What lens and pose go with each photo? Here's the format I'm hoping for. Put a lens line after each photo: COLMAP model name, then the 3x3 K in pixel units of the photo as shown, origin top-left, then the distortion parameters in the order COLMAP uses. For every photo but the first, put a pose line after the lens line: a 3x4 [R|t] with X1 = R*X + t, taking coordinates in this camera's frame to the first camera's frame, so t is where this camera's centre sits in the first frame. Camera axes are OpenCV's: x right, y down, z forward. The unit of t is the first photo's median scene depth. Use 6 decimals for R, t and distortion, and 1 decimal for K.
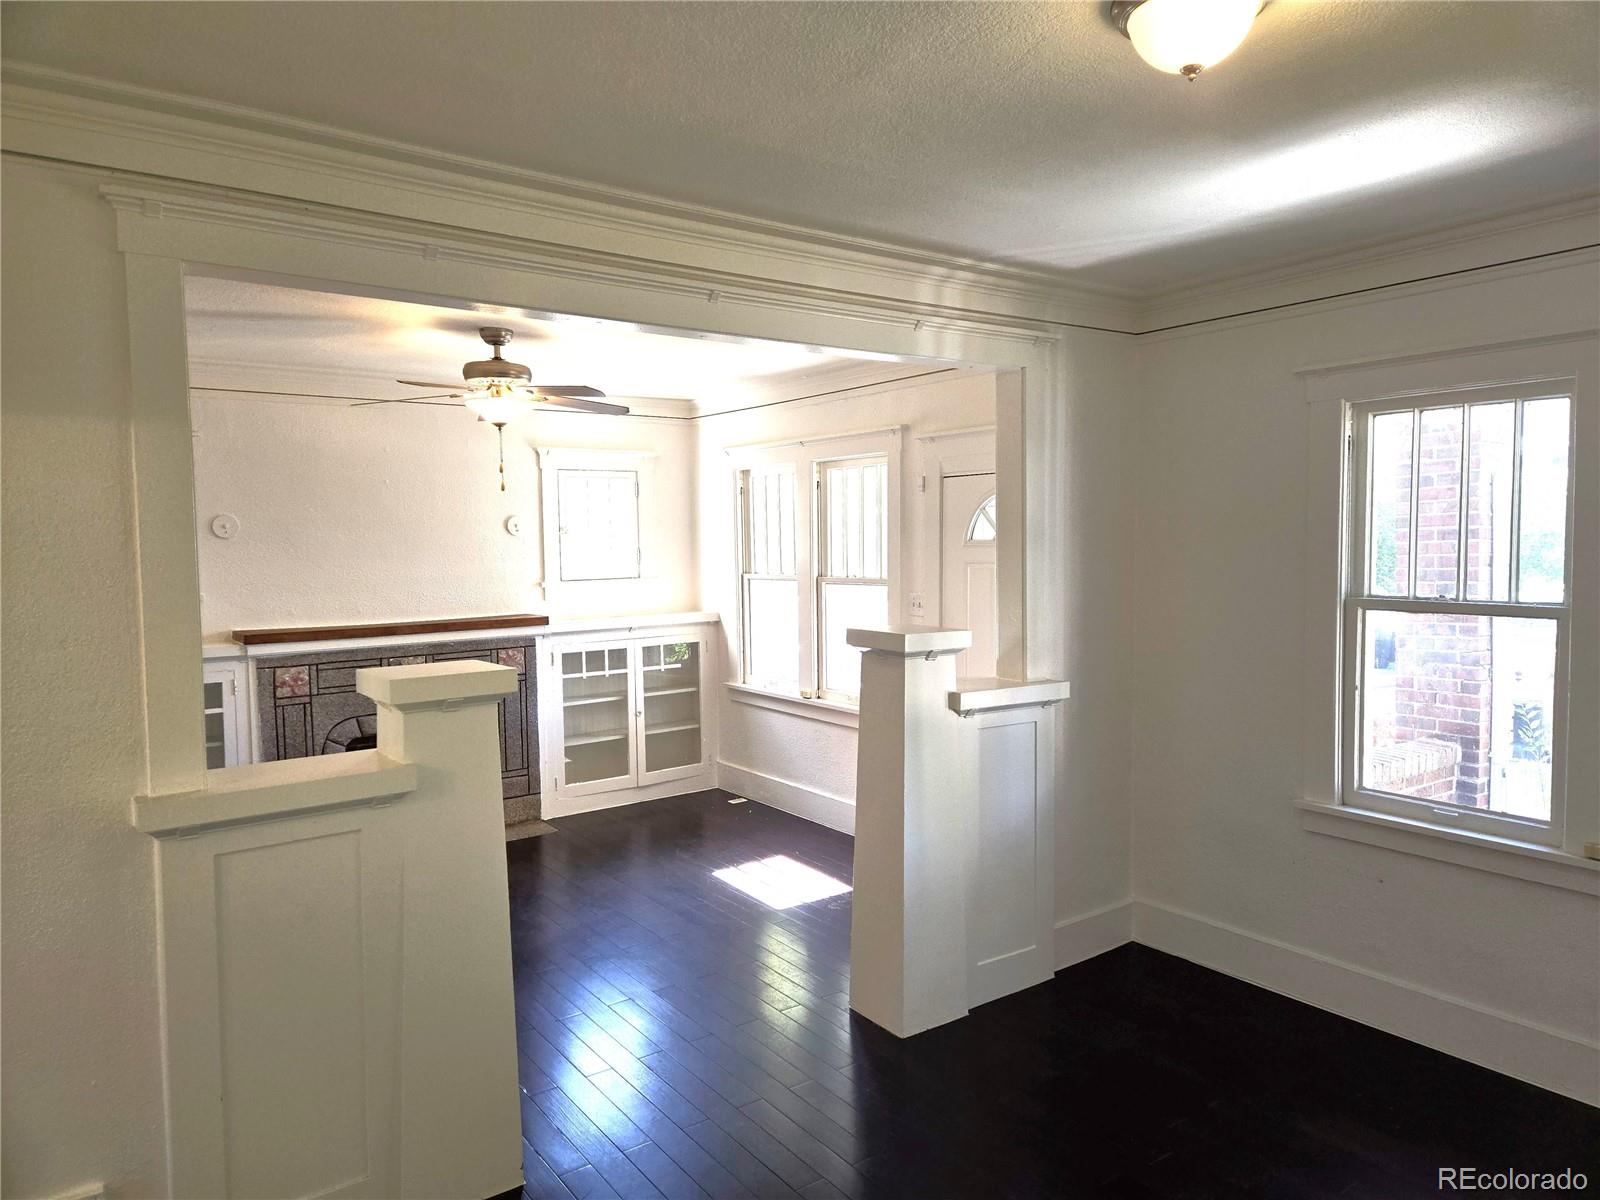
lens RADIAL K [[1066.8, 0, 804.0], [0, 1066.8, 590.0], [0, 0, 1]] dist [0.107306, -0.084122]
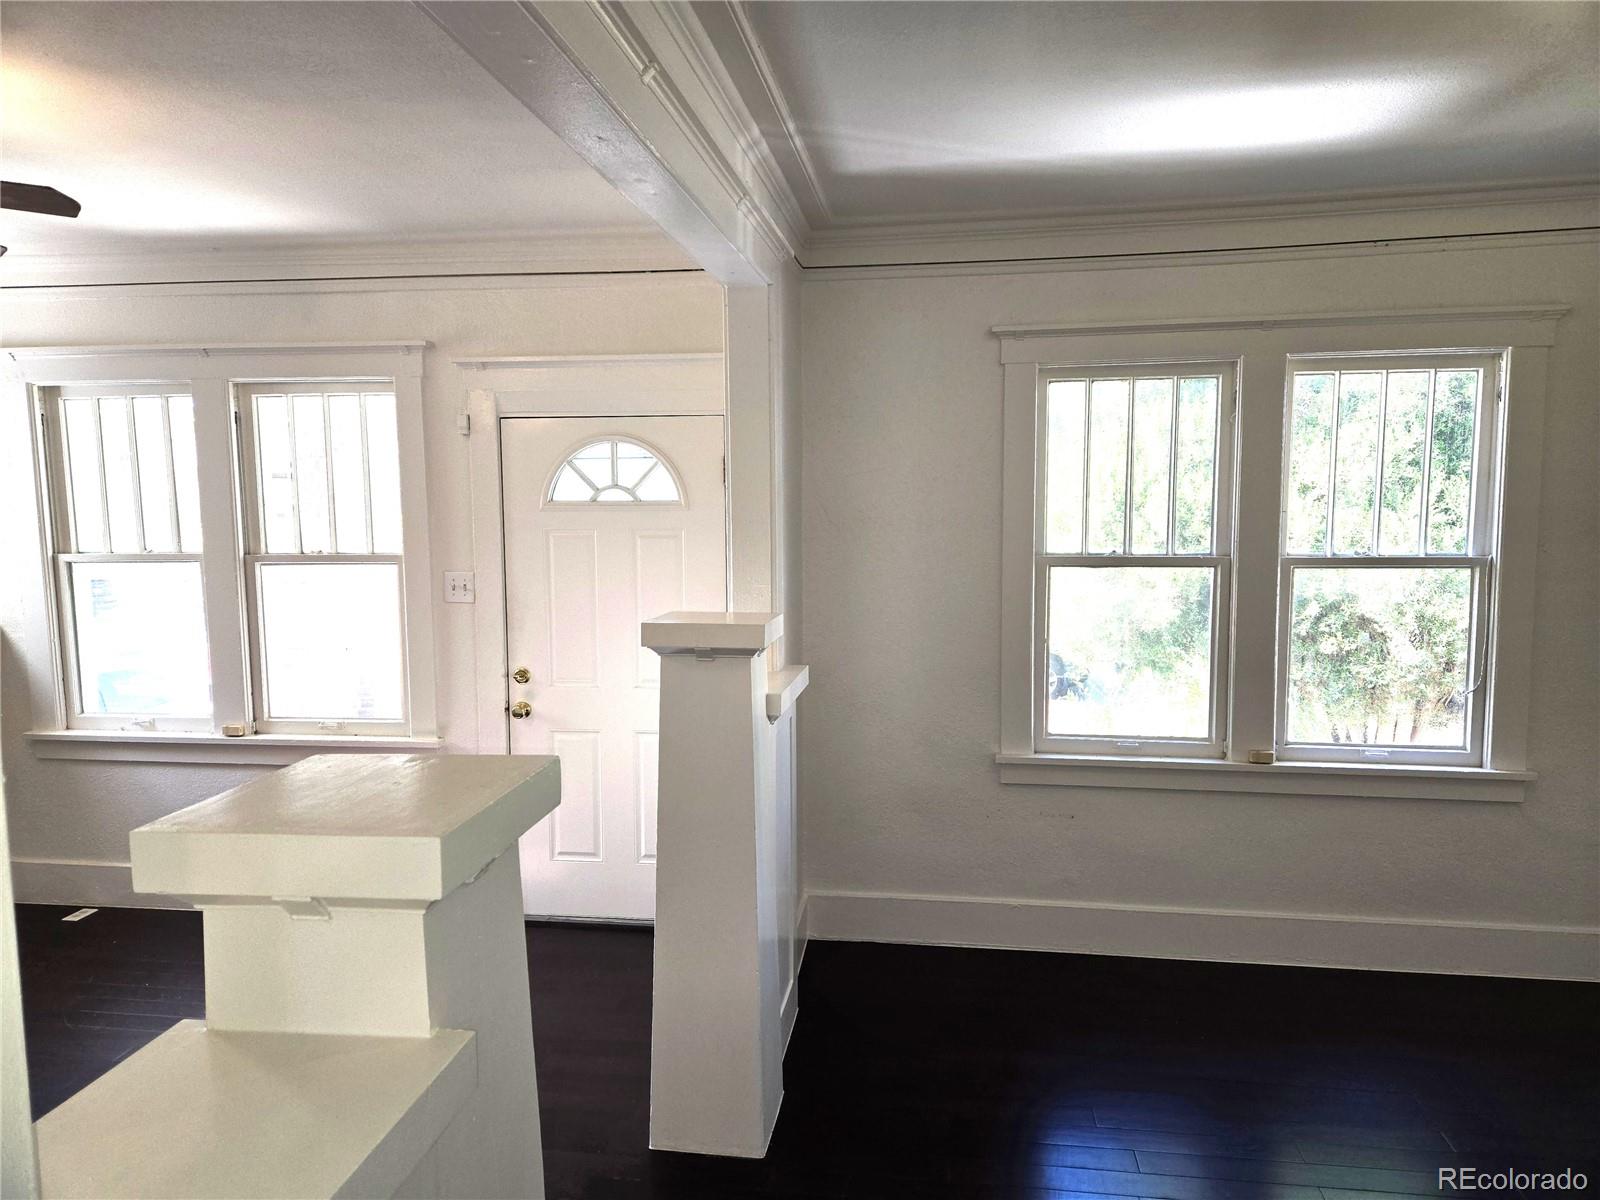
lens RADIAL K [[1061.2, 0, 789.7], [0, 1061.2, 600.1], [0, 0, 1]] dist [0.095794, -0.079826]
pose [[0.688560, -0.064375, 0.722317, -0.271507], [0.034869, 0.997839, 0.055691, -0.010966], [-0.724341, -0.013160, 0.689316, 0.309893]]
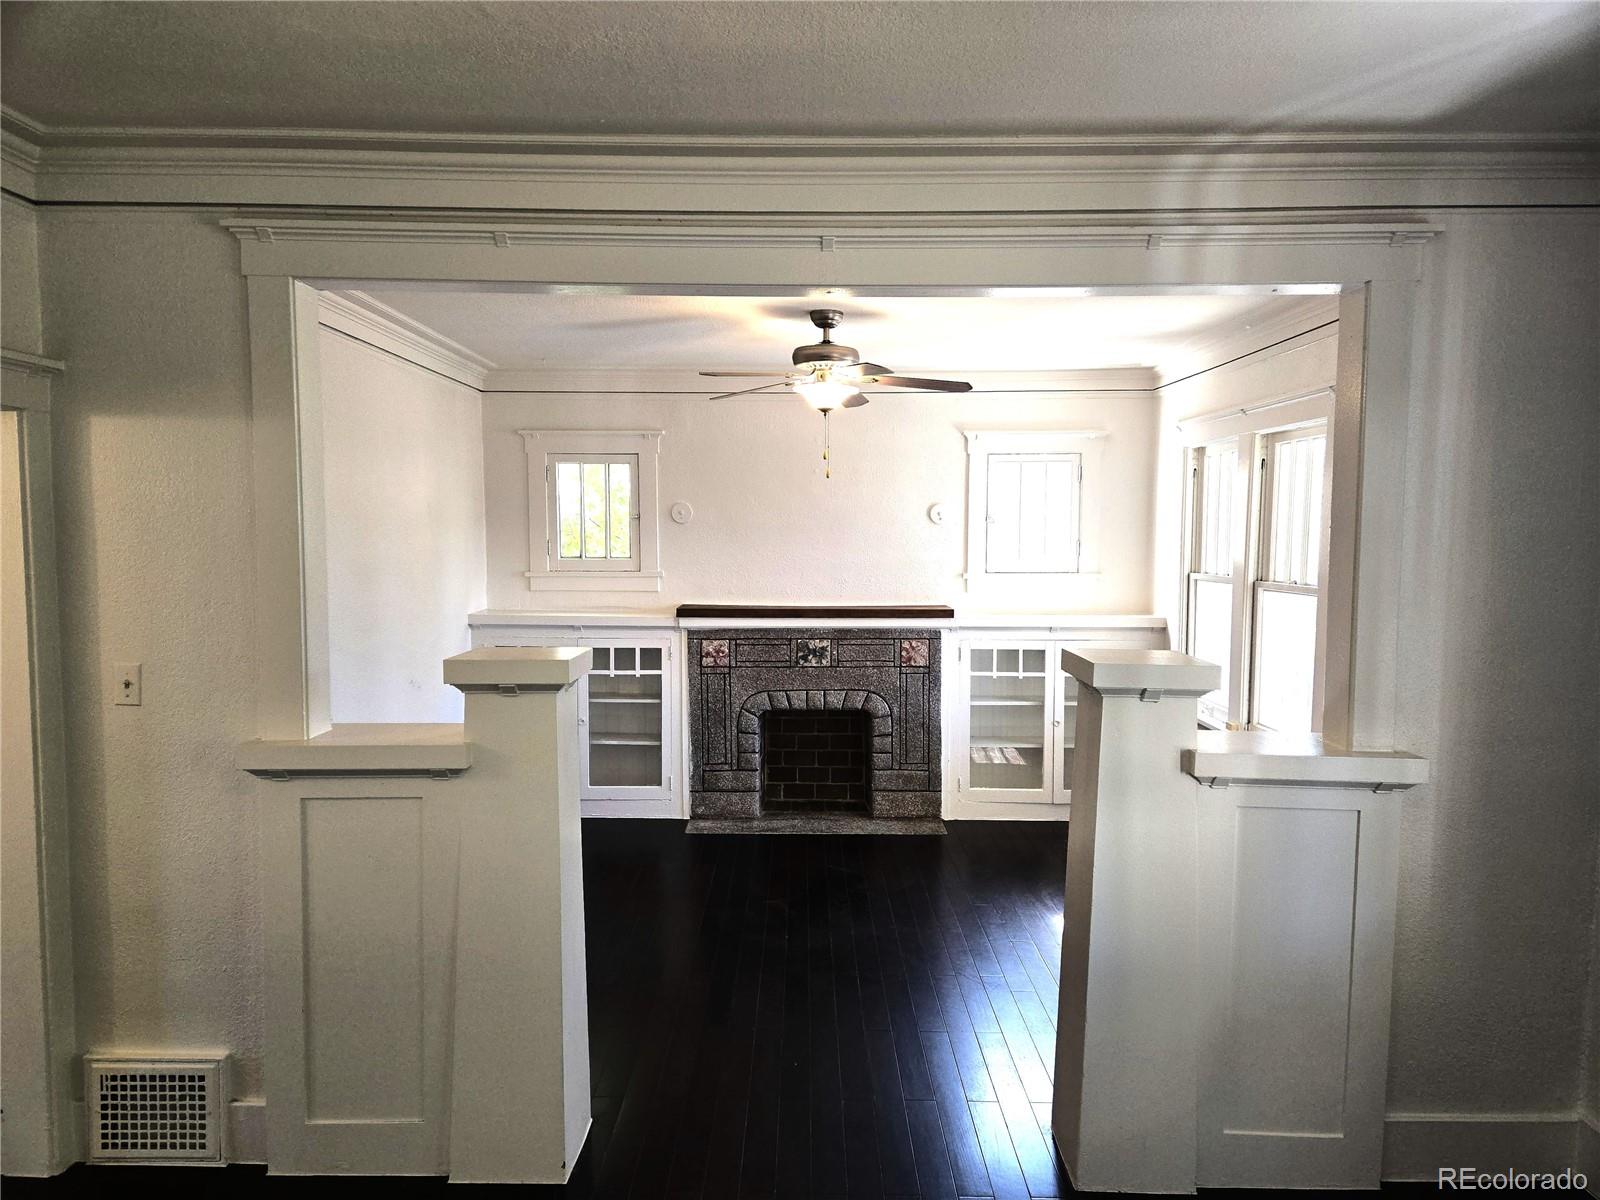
lens RADIAL K [[1061.2, 0, 789.7], [0, 1061.2, 600.1], [0, 0, 1]] dist [0.095794, -0.079826]
pose [[0.802411, 0.058342, -0.593913, 0.232805], [-0.045824, 0.998295, 0.036154, -0.012492], [0.595010, -0.001795, 0.803717, 0.173285]]
